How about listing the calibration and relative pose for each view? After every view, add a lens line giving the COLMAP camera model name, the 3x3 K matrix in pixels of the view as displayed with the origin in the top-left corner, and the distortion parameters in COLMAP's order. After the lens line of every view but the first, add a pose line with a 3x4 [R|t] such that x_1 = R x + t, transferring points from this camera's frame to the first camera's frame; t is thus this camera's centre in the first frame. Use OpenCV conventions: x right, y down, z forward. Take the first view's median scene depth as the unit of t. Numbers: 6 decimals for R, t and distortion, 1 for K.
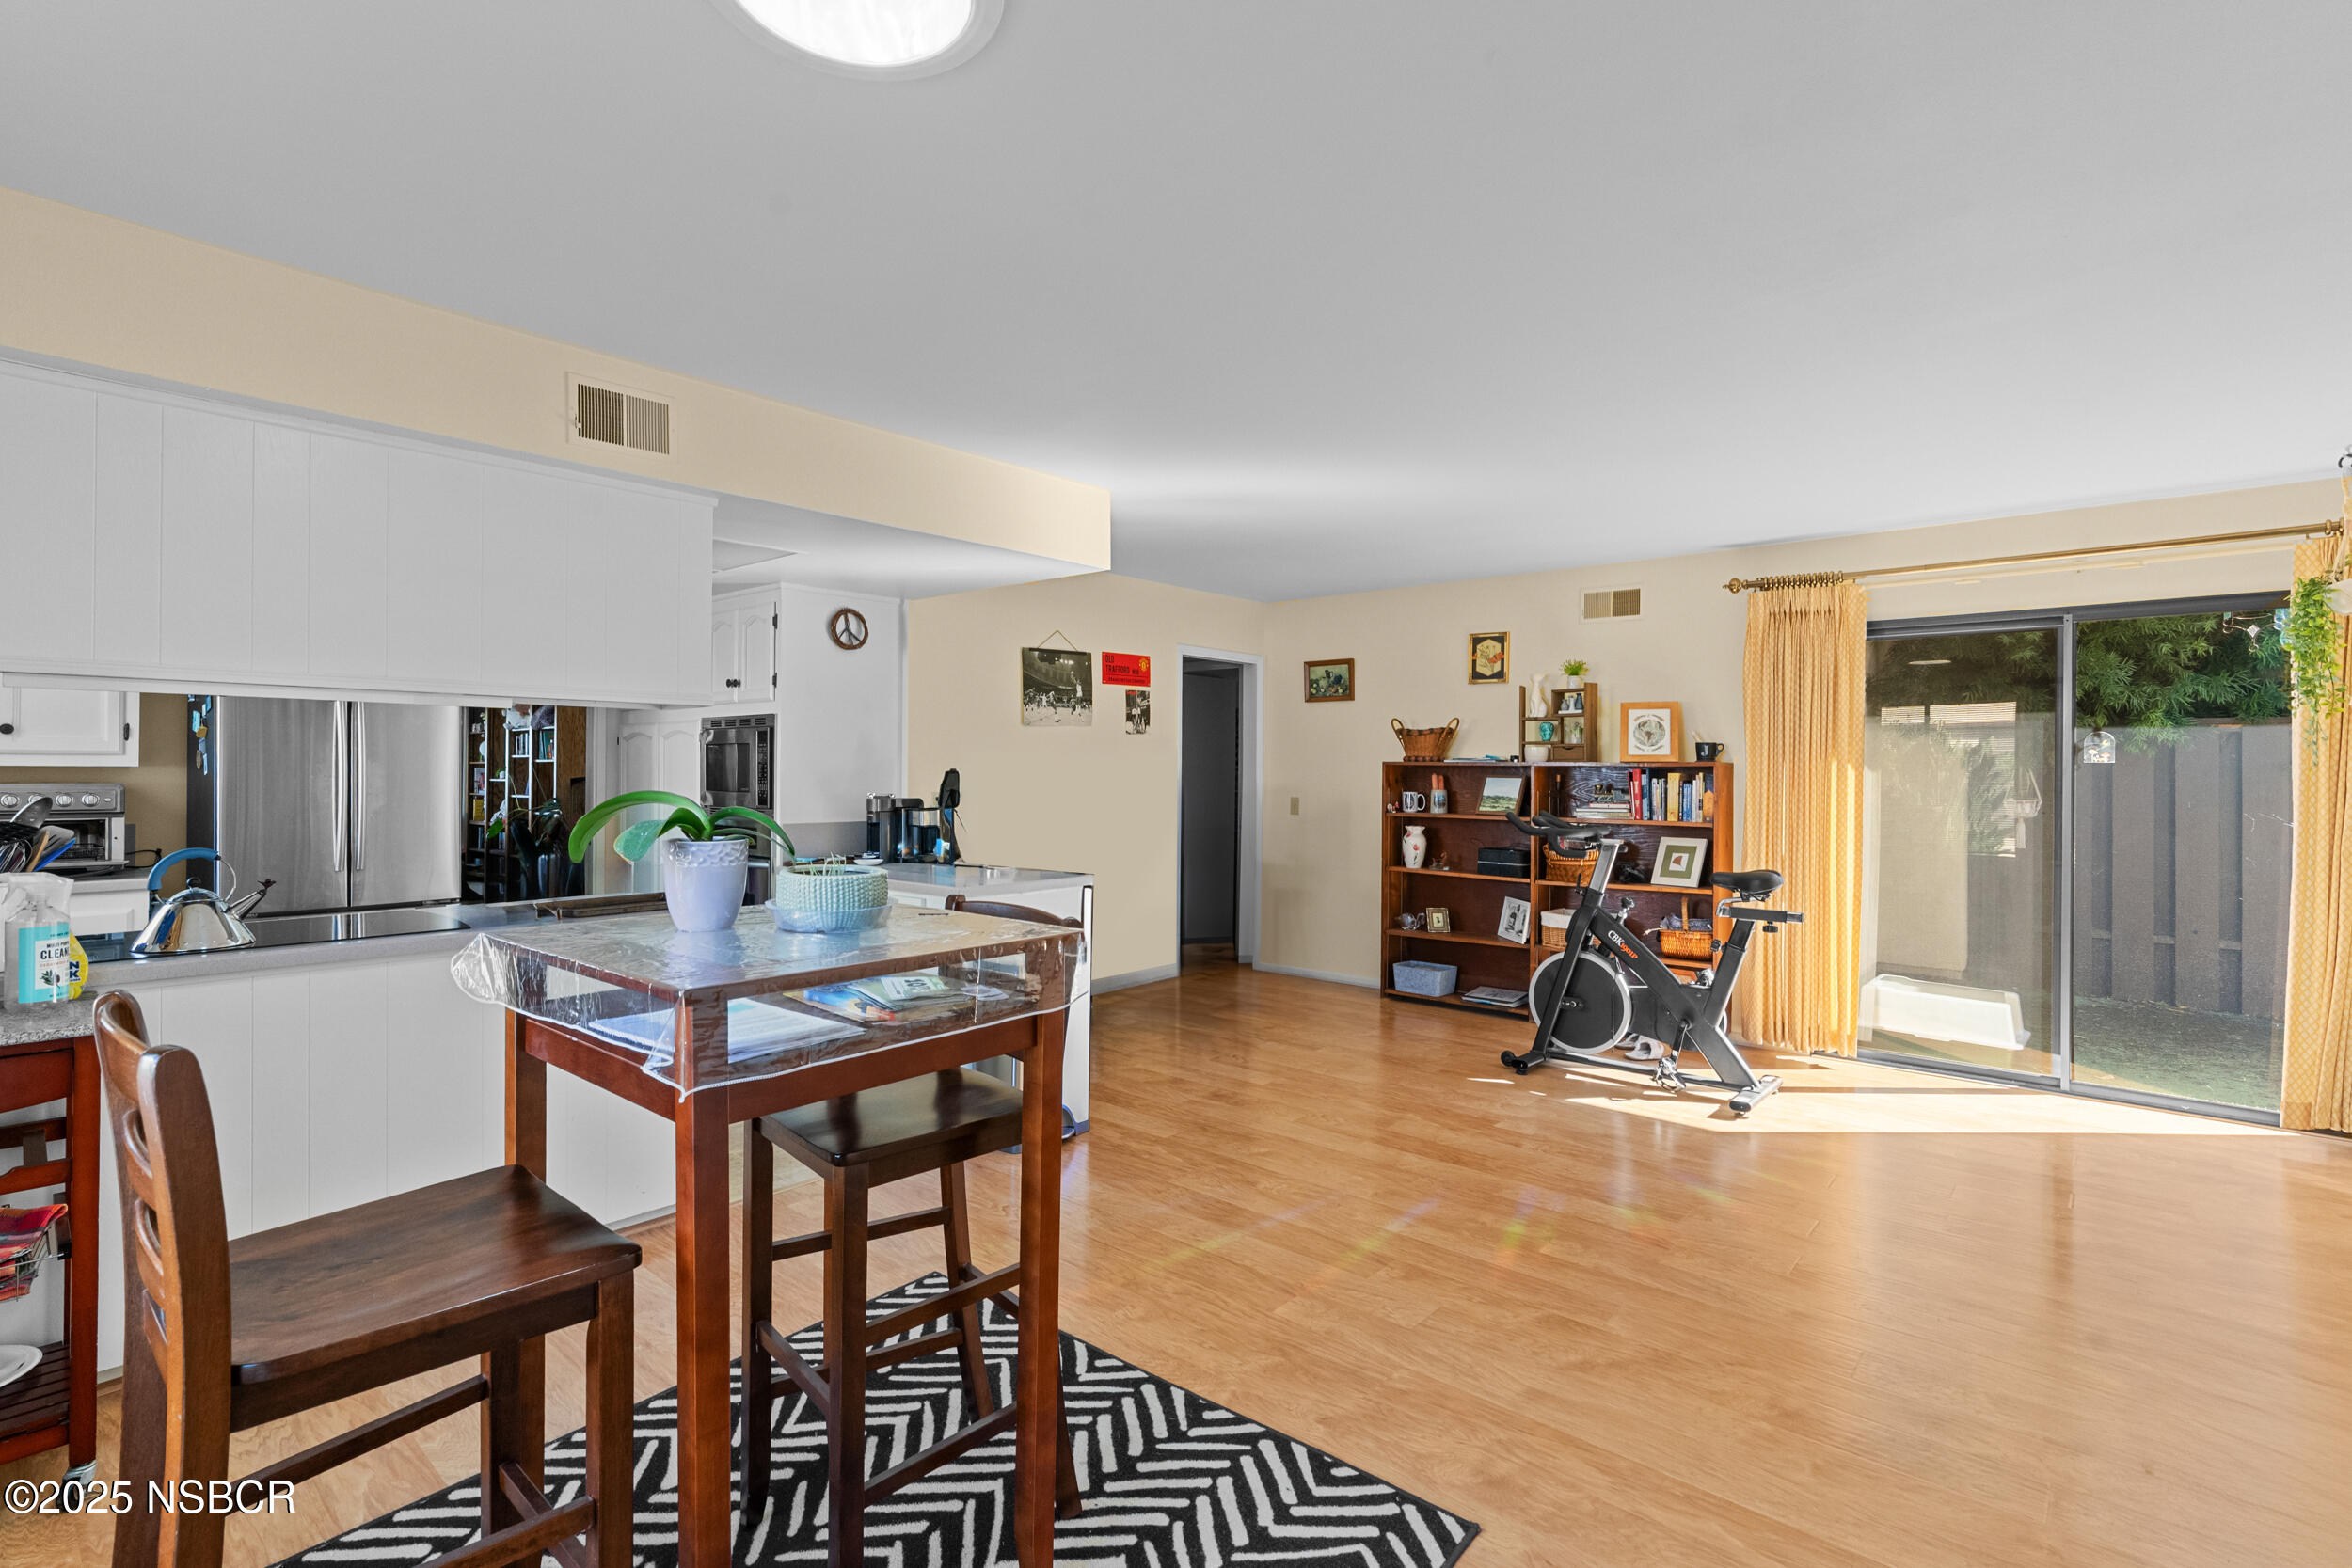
lens RADIAL K [[1081.8, 0, 1176.0], [0, 1081.8, 784.0], [0, 0, 1]] dist [-0.003409, -0.000876]
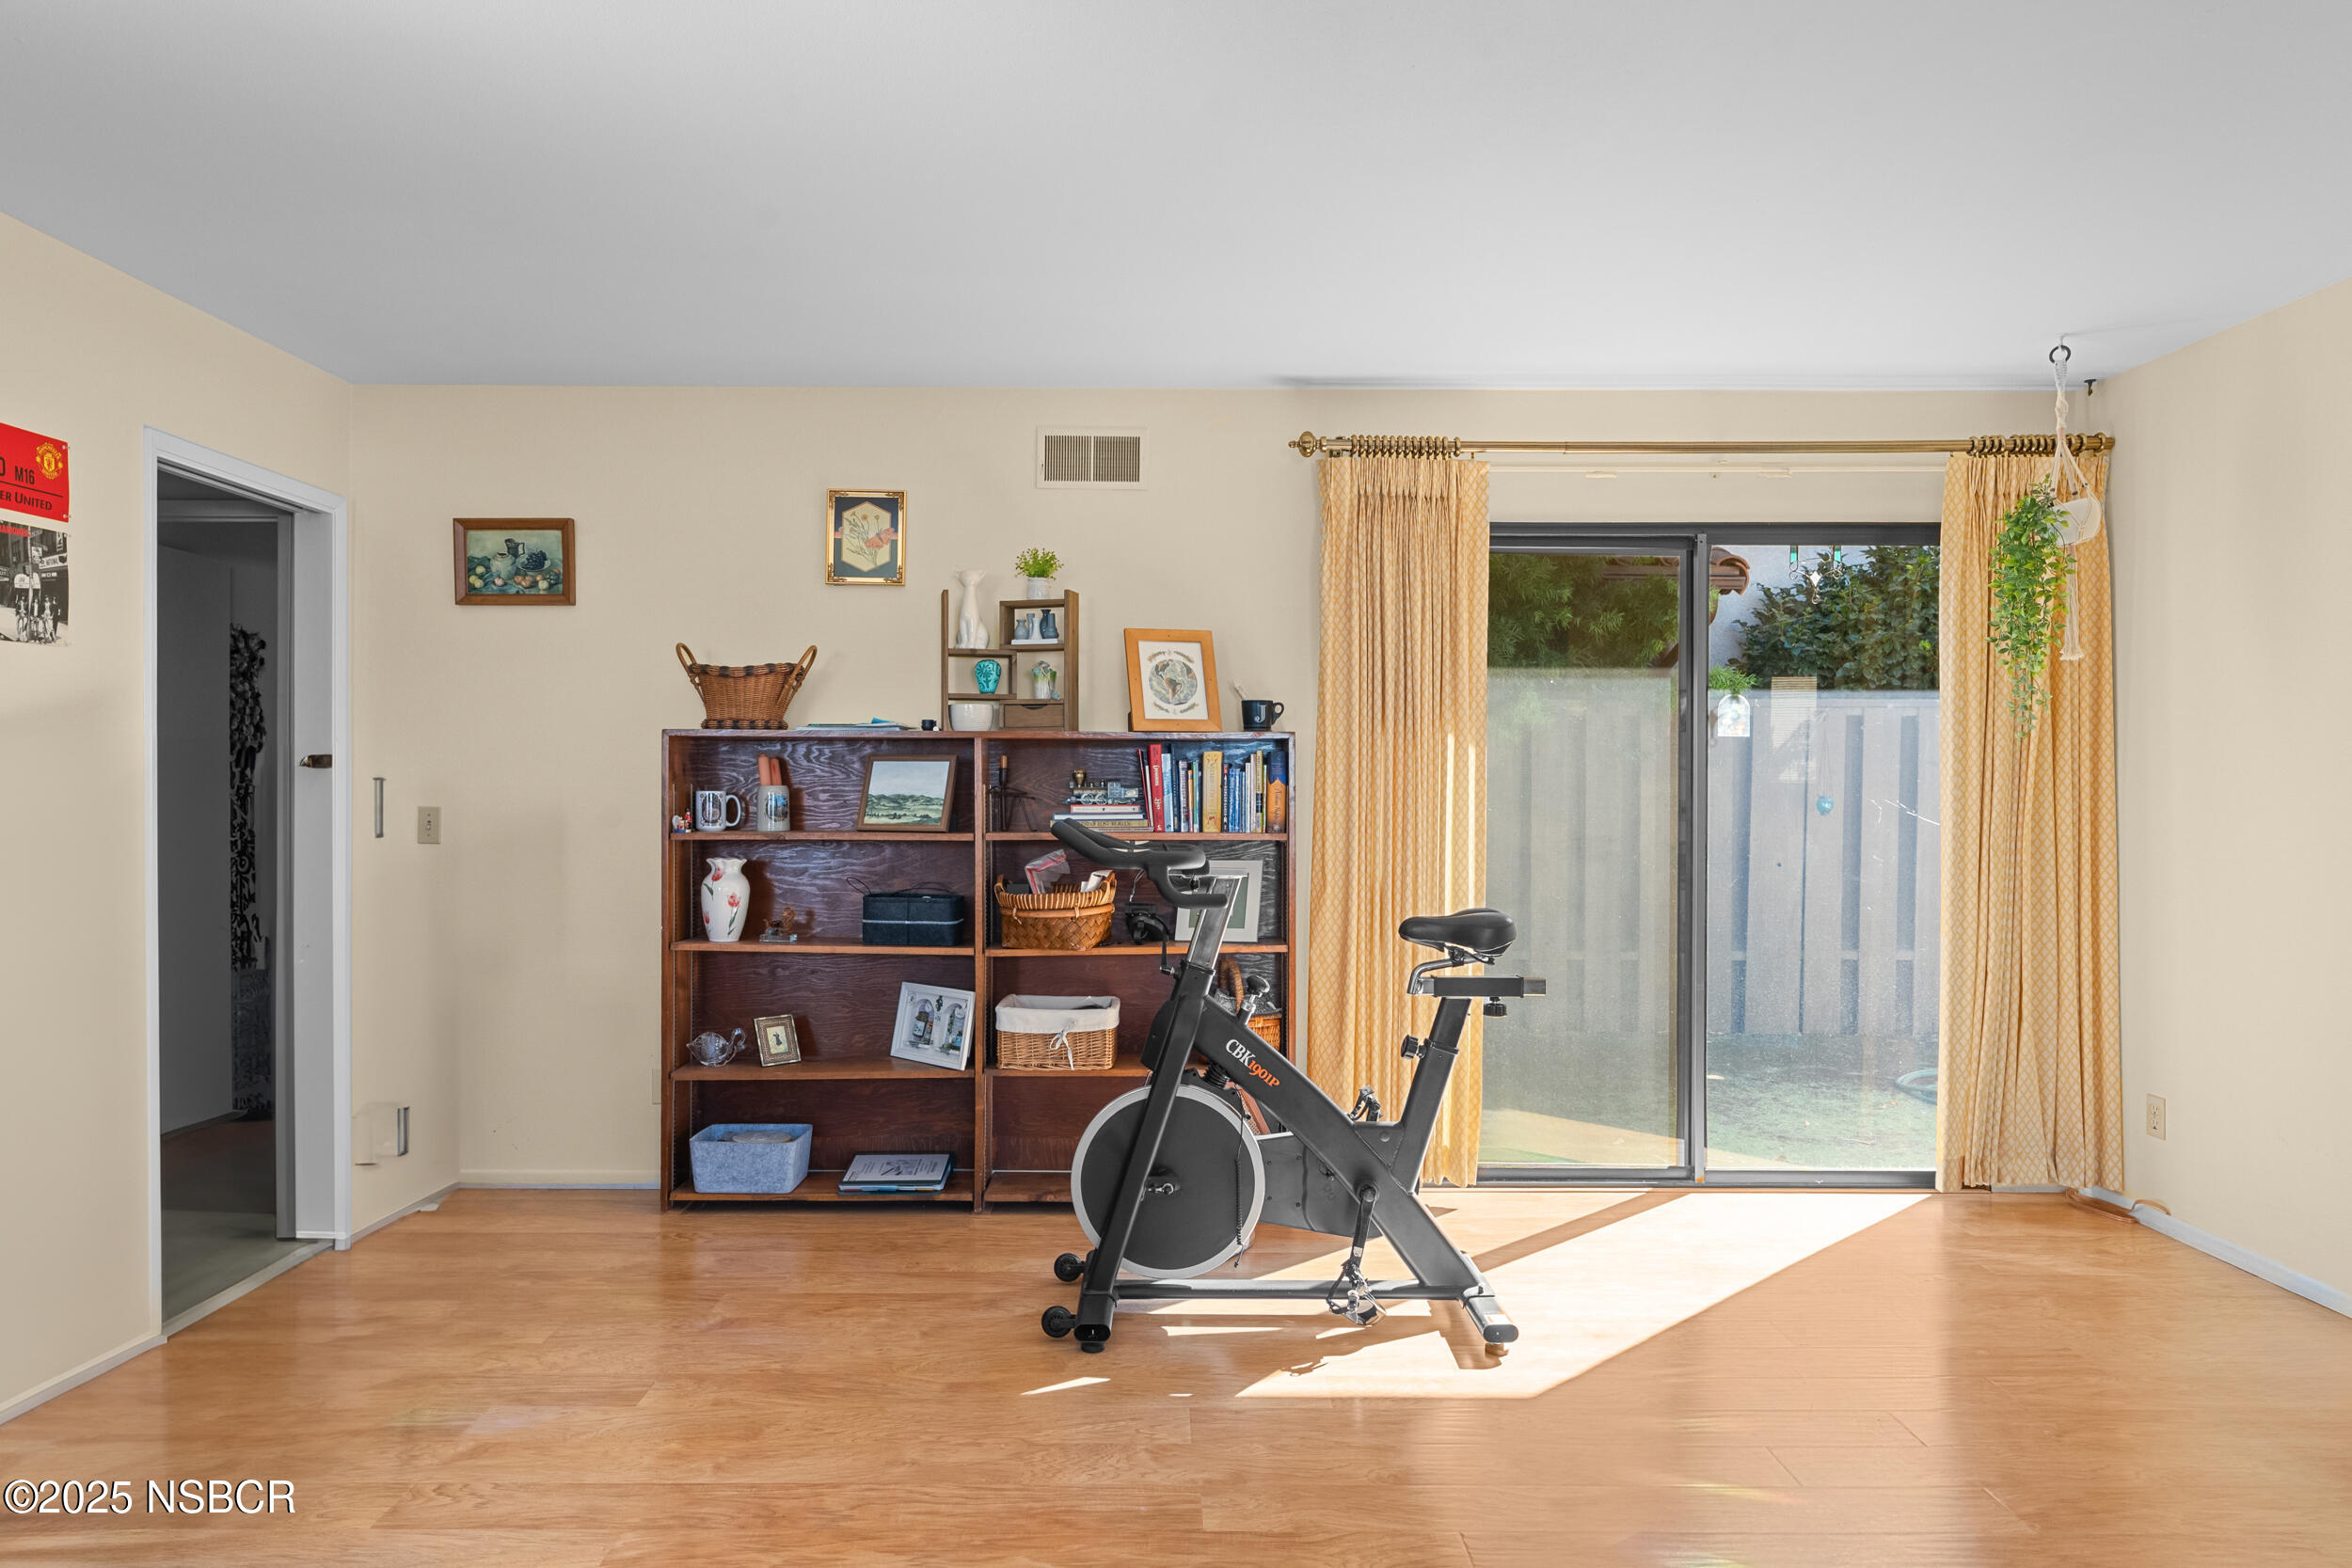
lens RADIAL K [[1451.2, 0, 1176.0], [0, 1451.2, 784.0], [0, 0, 1]] dist [-0.001801, -0.001076]
pose [[0.756744, -0.005629, 0.653687, -0.067691], [0.010338, 0.999941, -0.003356, 0.009516], [-0.653630, 0.009297, 0.756757, 0.379470]]
